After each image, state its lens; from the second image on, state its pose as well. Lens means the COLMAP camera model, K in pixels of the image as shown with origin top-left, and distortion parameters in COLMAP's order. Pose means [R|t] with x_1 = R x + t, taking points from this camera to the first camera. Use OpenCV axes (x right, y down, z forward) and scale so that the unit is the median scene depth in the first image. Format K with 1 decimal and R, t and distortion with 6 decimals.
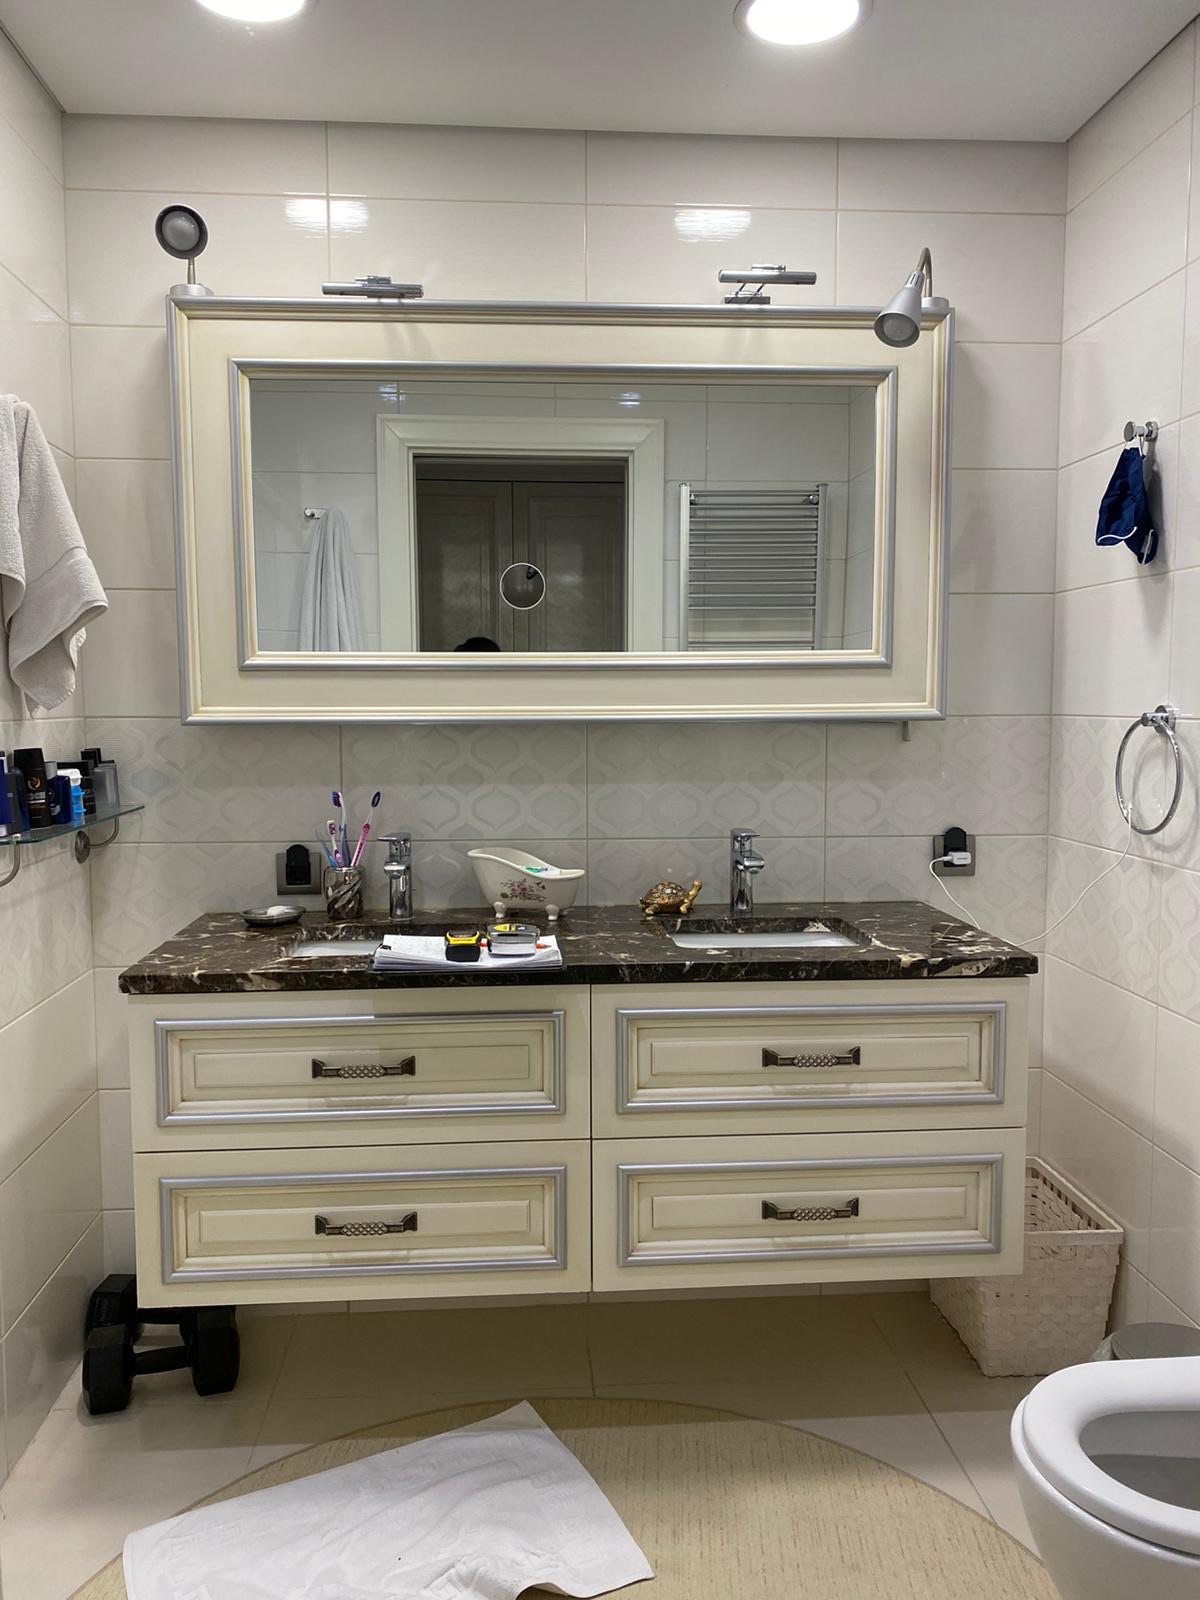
lens RADIAL K [[1170.0, 0, 596.8], [0, 1170.0, 809.0], [0, 0, 1]] dist [0.064241, -0.126490]
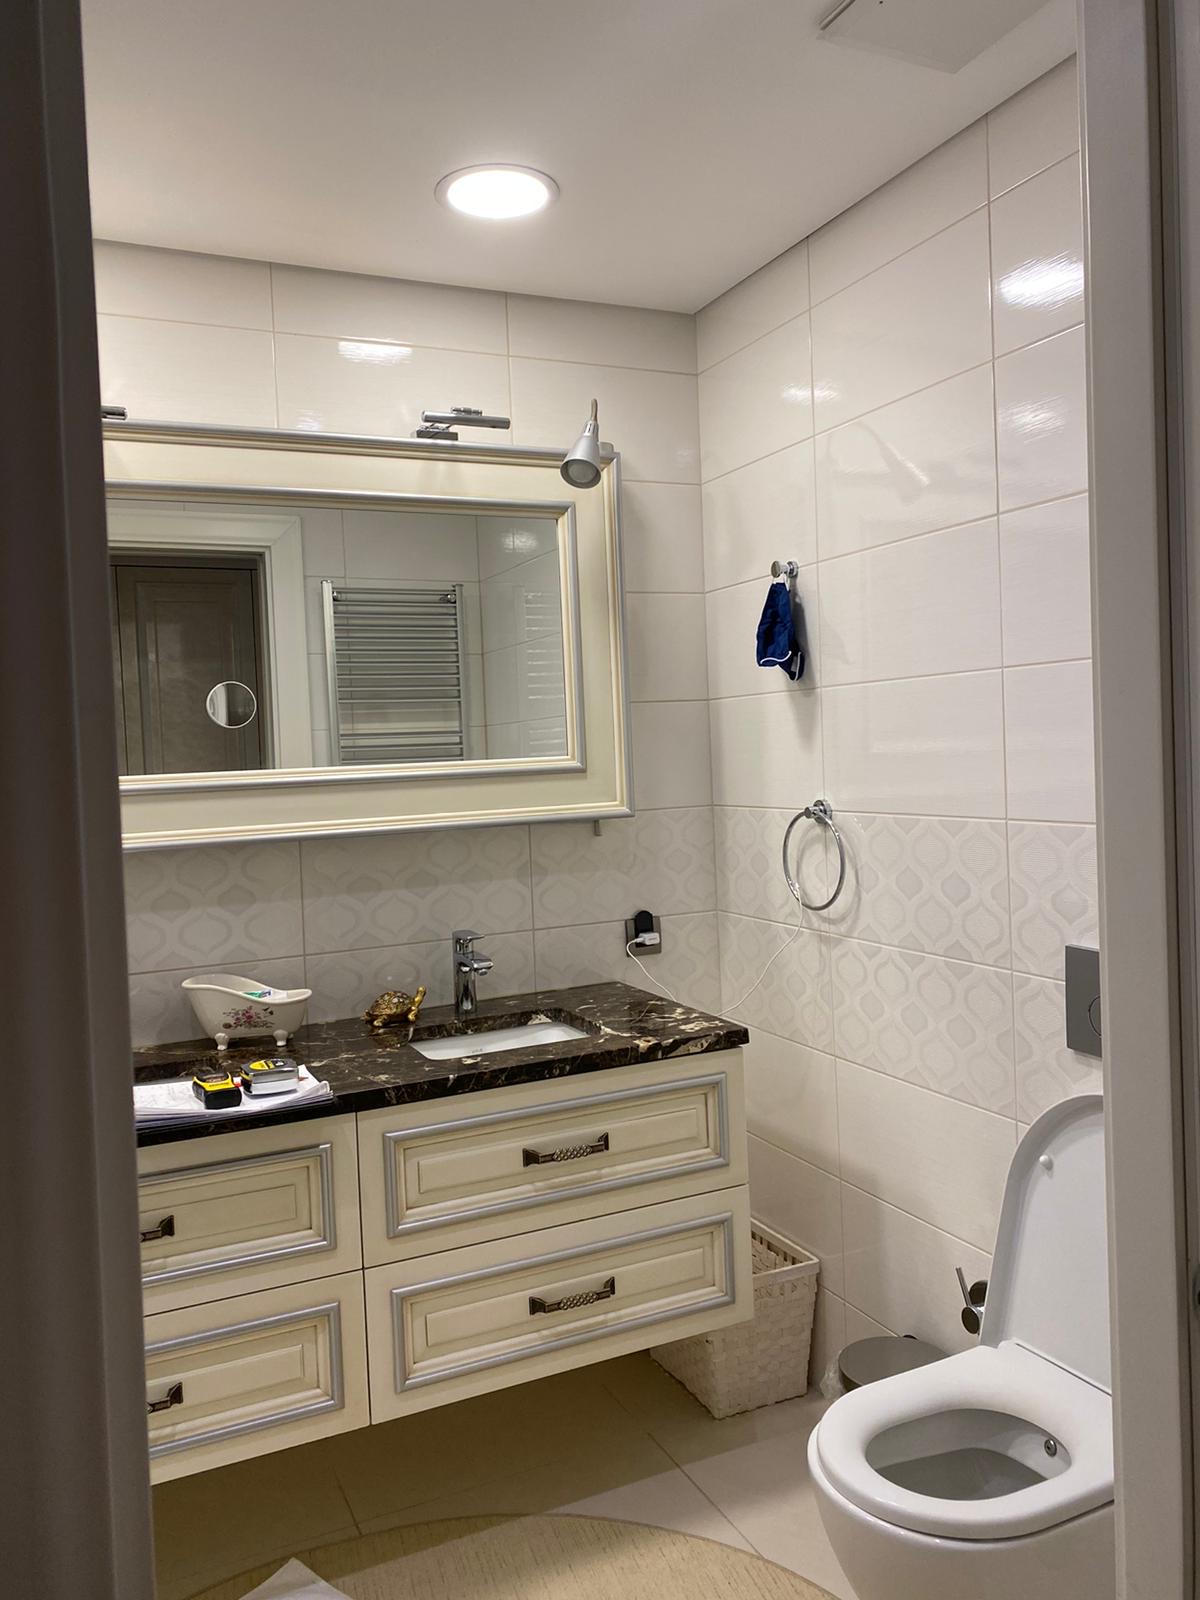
lens RADIAL K [[1185.5, 0, 599.7], [0, 1185.5, 789.9], [0, 0, 1]] dist [0.003828, -0.018578]
pose [[0.933757, -0.046302, 0.354900, -0.143883], [0.071276, 0.995791, -0.057616, -0.044657], [-0.350738, 0.079095, 0.933127, -0.027458]]
